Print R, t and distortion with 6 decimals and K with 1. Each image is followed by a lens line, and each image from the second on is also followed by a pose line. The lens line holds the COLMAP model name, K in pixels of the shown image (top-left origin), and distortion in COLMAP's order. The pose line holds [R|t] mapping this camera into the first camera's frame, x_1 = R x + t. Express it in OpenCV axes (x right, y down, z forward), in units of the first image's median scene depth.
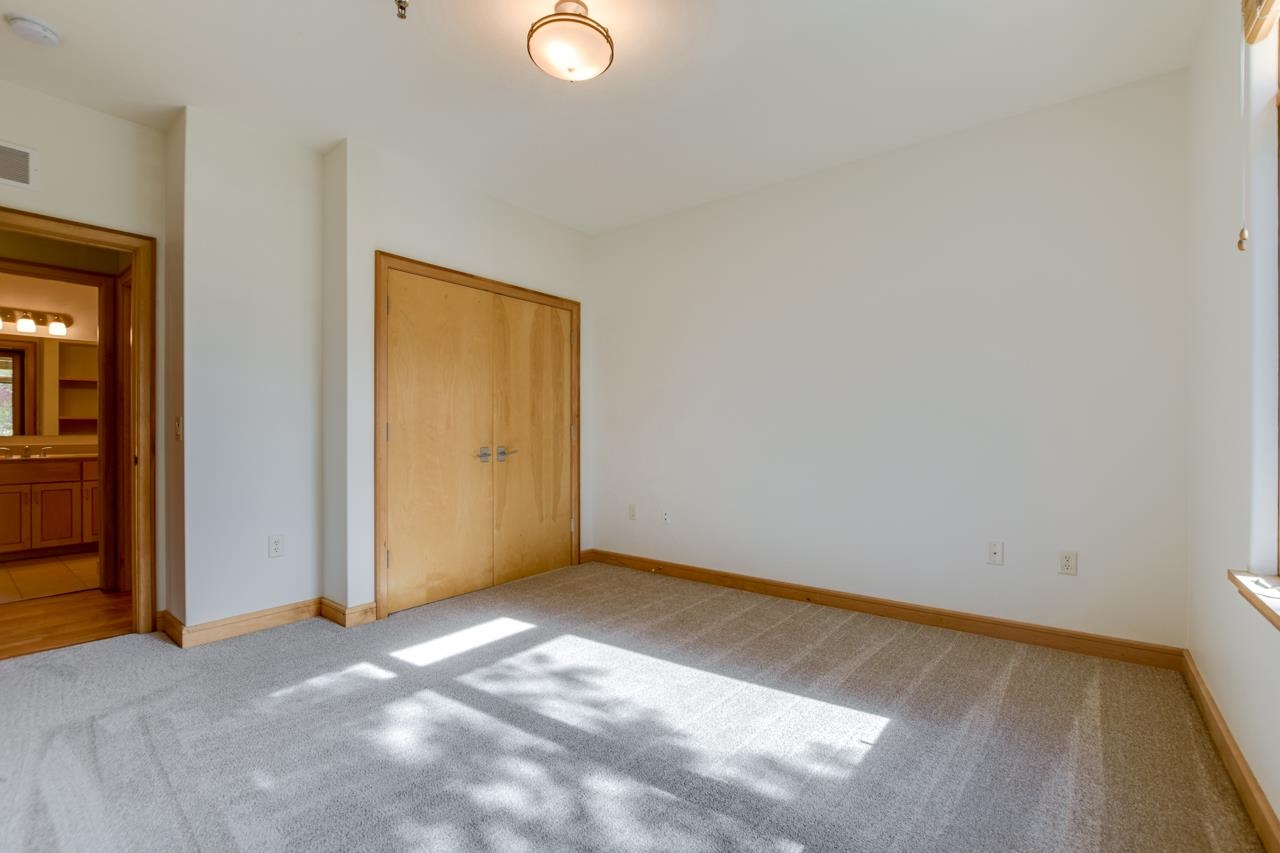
lens RADIAL K [[583.4, 0, 640.0], [0, 583.4, 426.5], [0, 0, 1]] dist [-0.001252, 0.000500]
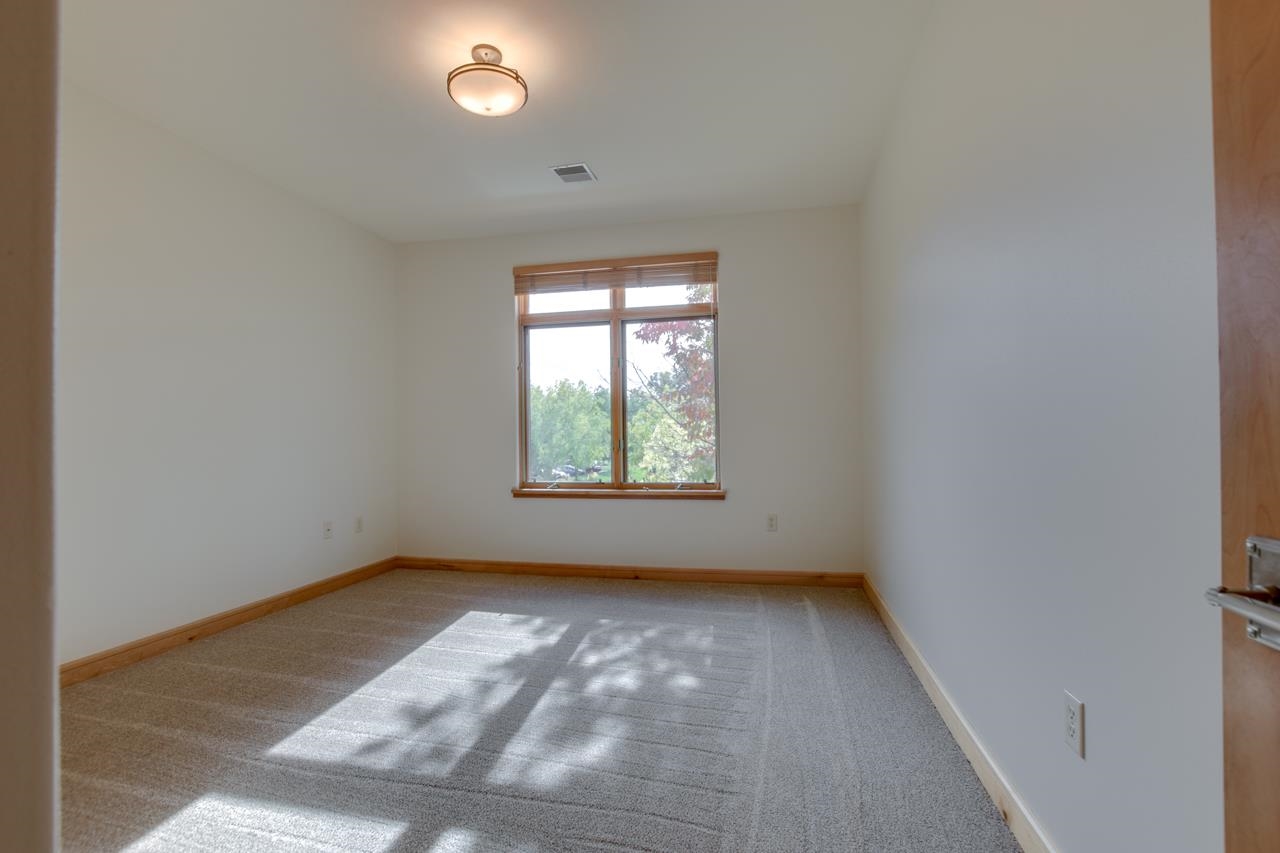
lens RADIAL K [[560.3, 0, 642.5], [0, 560.3, 428.0], [0, 0, 1]] dist [-0.020558, 0.000867]
pose [[-0.453507, 0.013733, 0.891147, -1.218405], [-0.001554, 0.999868, -0.016199, -0.007593], [-0.891251, -0.008731, -0.453426, 1.268850]]
